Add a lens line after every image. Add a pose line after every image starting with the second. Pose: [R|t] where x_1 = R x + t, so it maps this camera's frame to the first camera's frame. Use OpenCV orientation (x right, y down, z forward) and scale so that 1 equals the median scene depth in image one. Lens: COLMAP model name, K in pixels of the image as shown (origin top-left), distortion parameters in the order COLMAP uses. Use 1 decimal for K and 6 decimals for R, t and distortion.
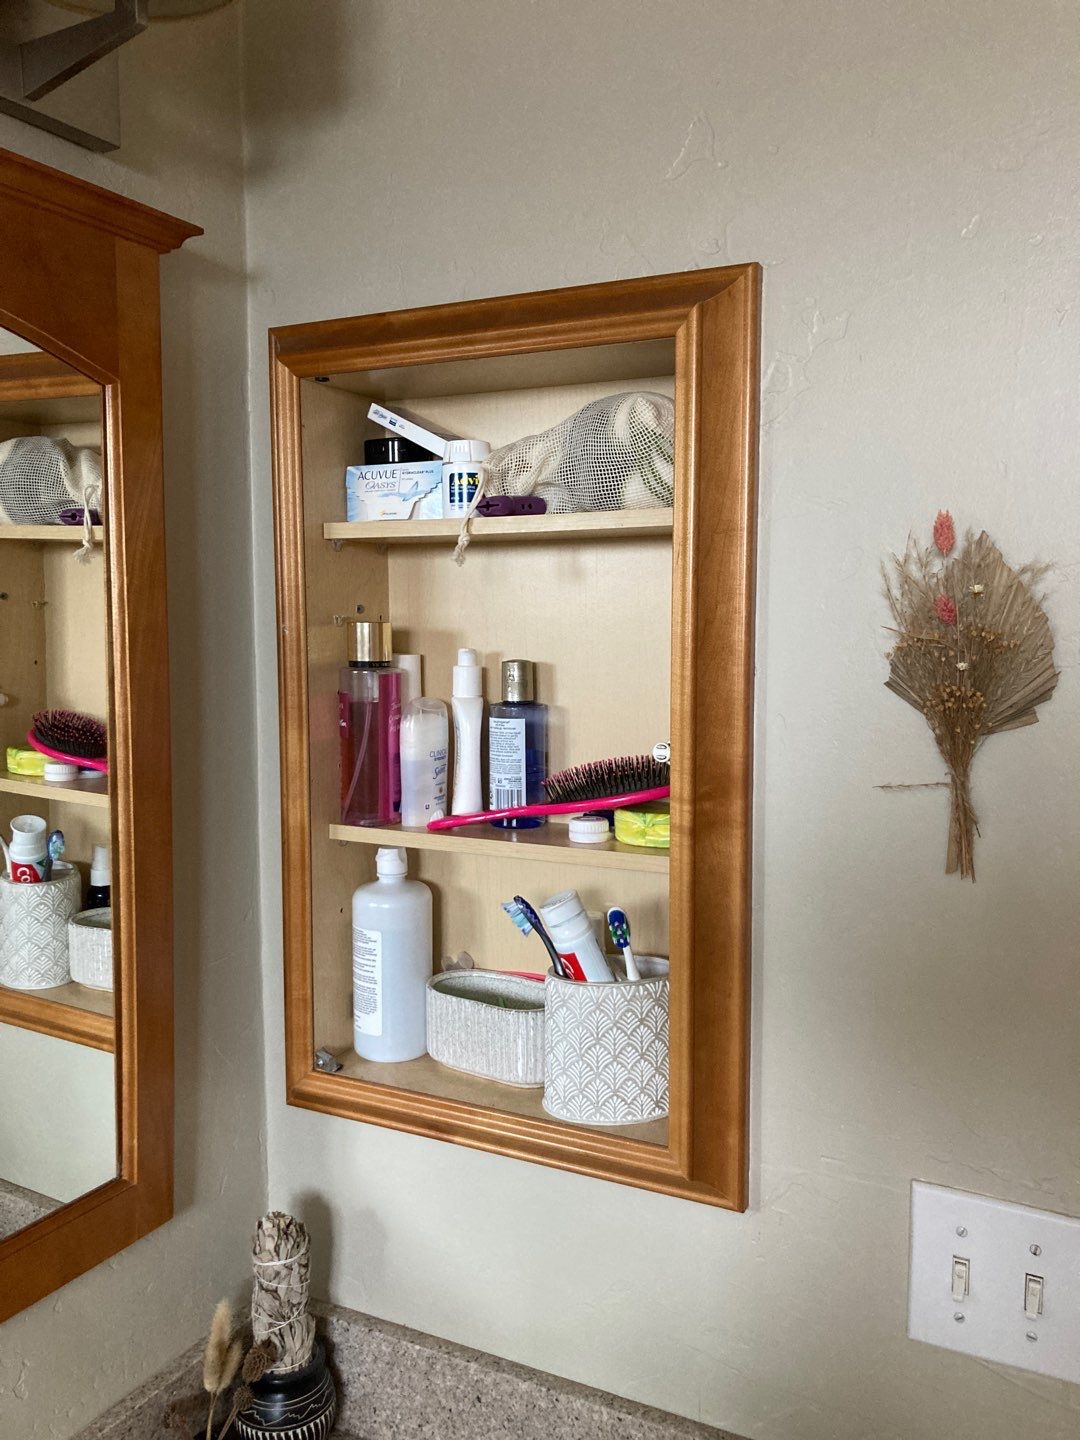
lens RADIAL K [[1177.8, 0, 542.5], [0, 1177.8, 718.1], [0, 0, 1]] dist [0.043656, -0.022475]
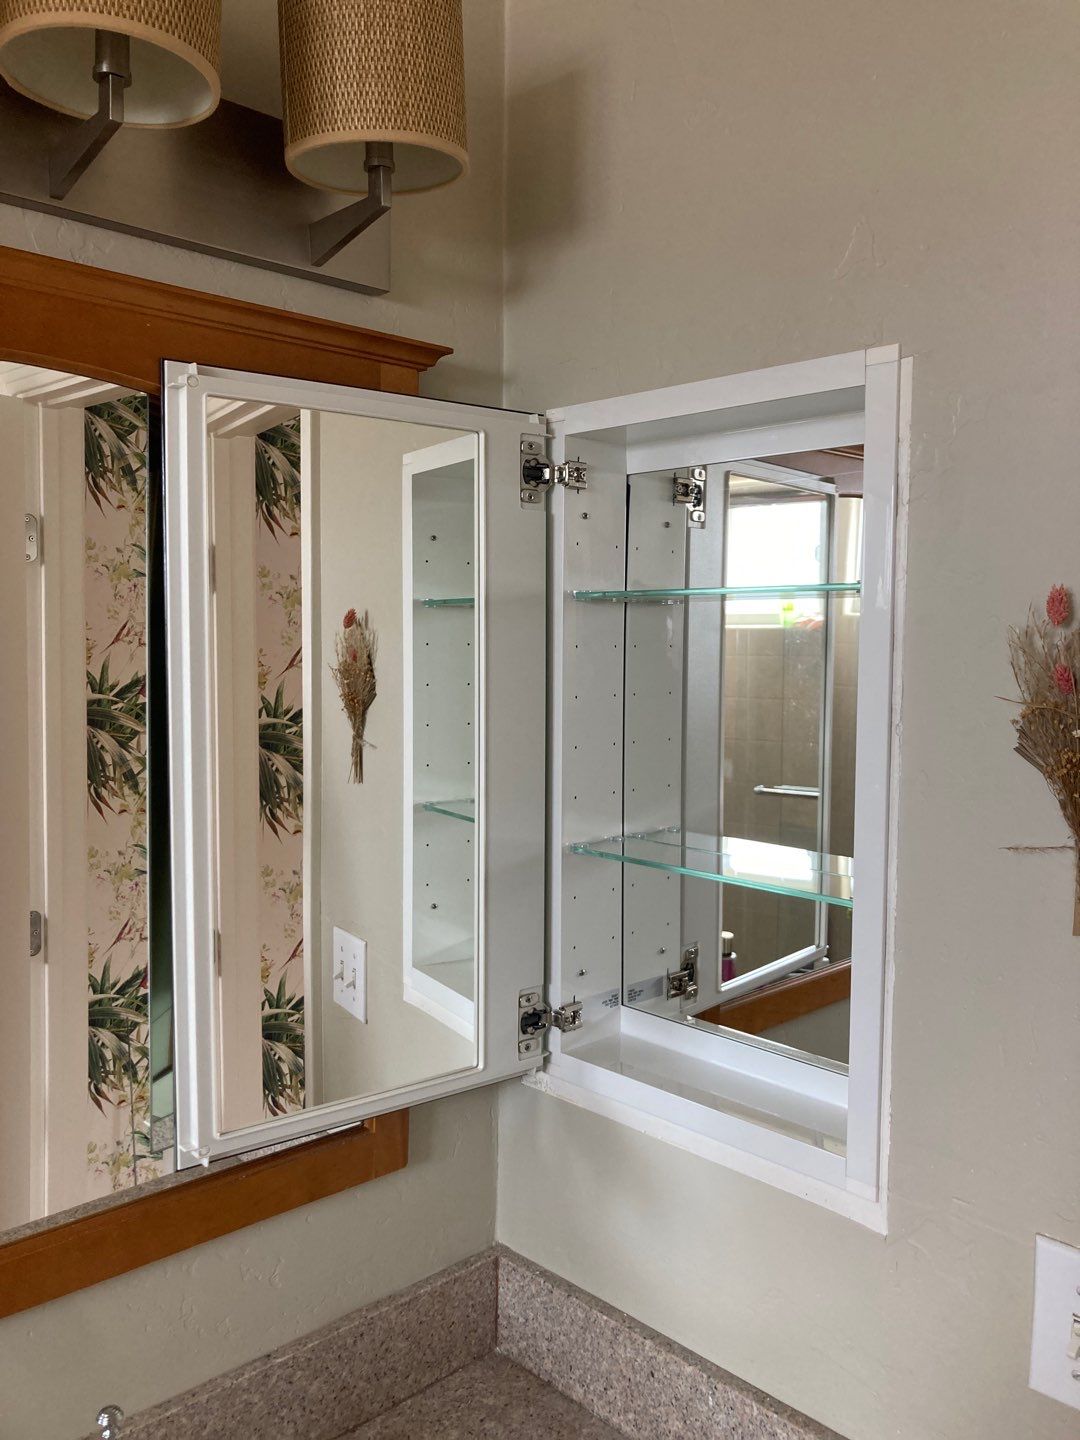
lens RADIAL K [[1177.8, 0, 548.9], [0, 1177.8, 714.9], [0, 0, 1]] dist [0.043656, -0.022475]
pose [[0.948062, 0.032034, -0.316470, 0.198641], [-0.038607, 0.999149, -0.014520, -0.023099], [0.315735, 0.025984, 0.948491, -0.103831]]
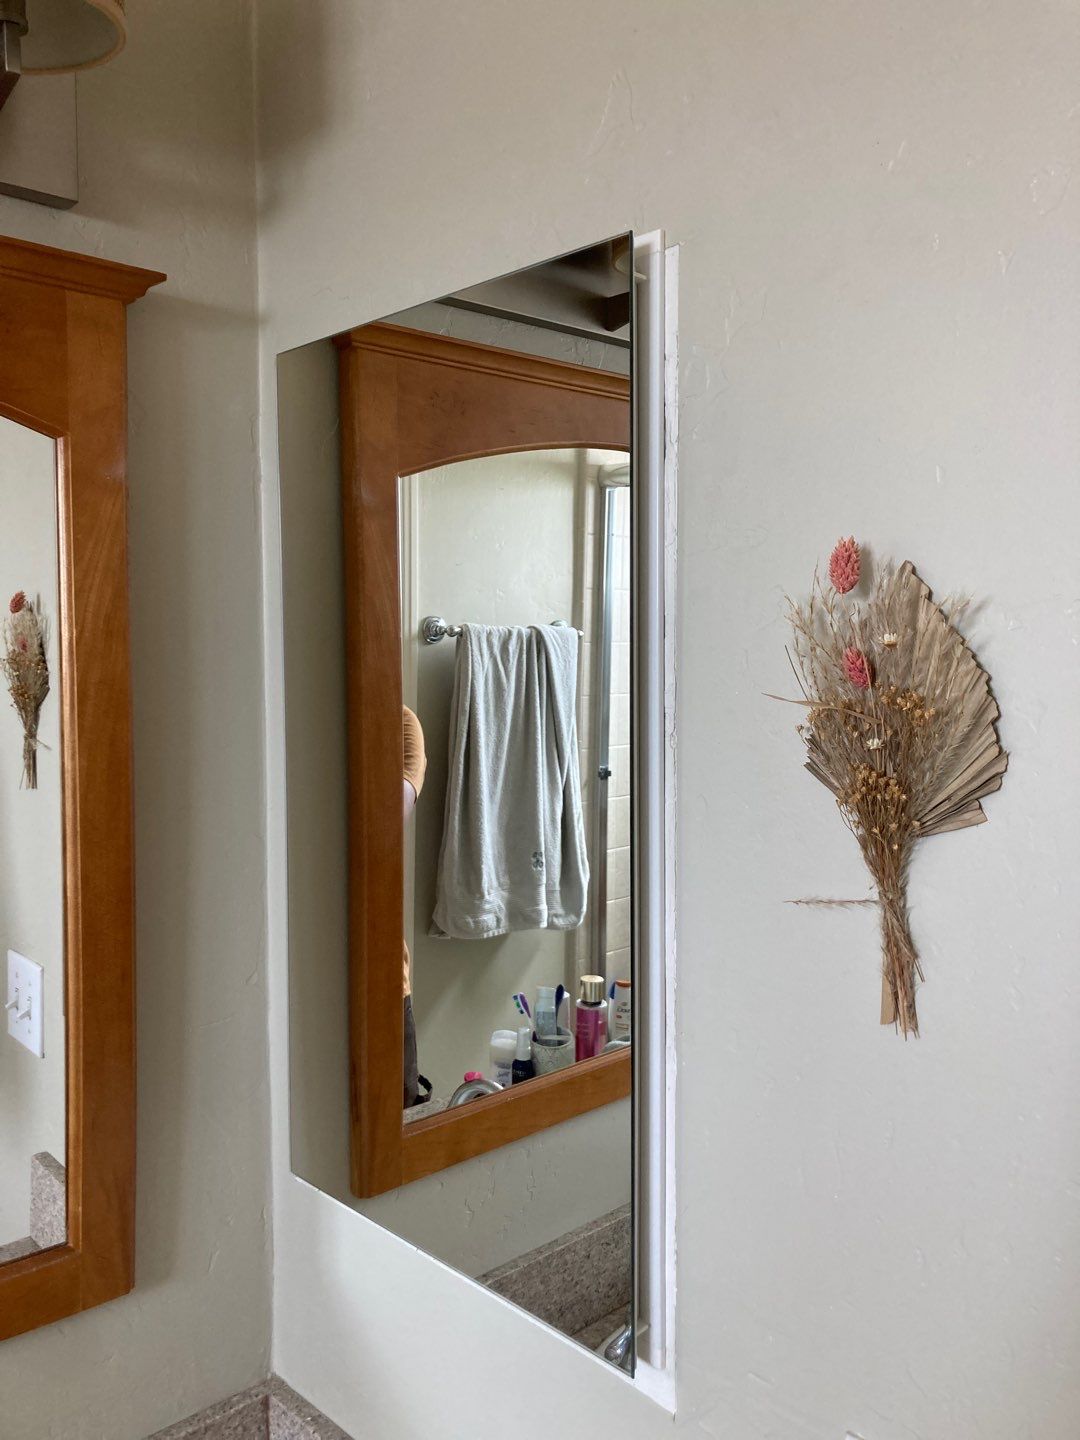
lens RADIAL K [[1177.8, 0, 533.7], [0, 1177.8, 711.8], [0, 0, 1]] dist [0.043656, -0.022475]
pose [[0.942814, 0.014753, -0.332993, 0.325747], [-0.025698, 0.999264, -0.028486, -0.031378], [0.332328, 0.035414, 0.942499, 0.190319]]
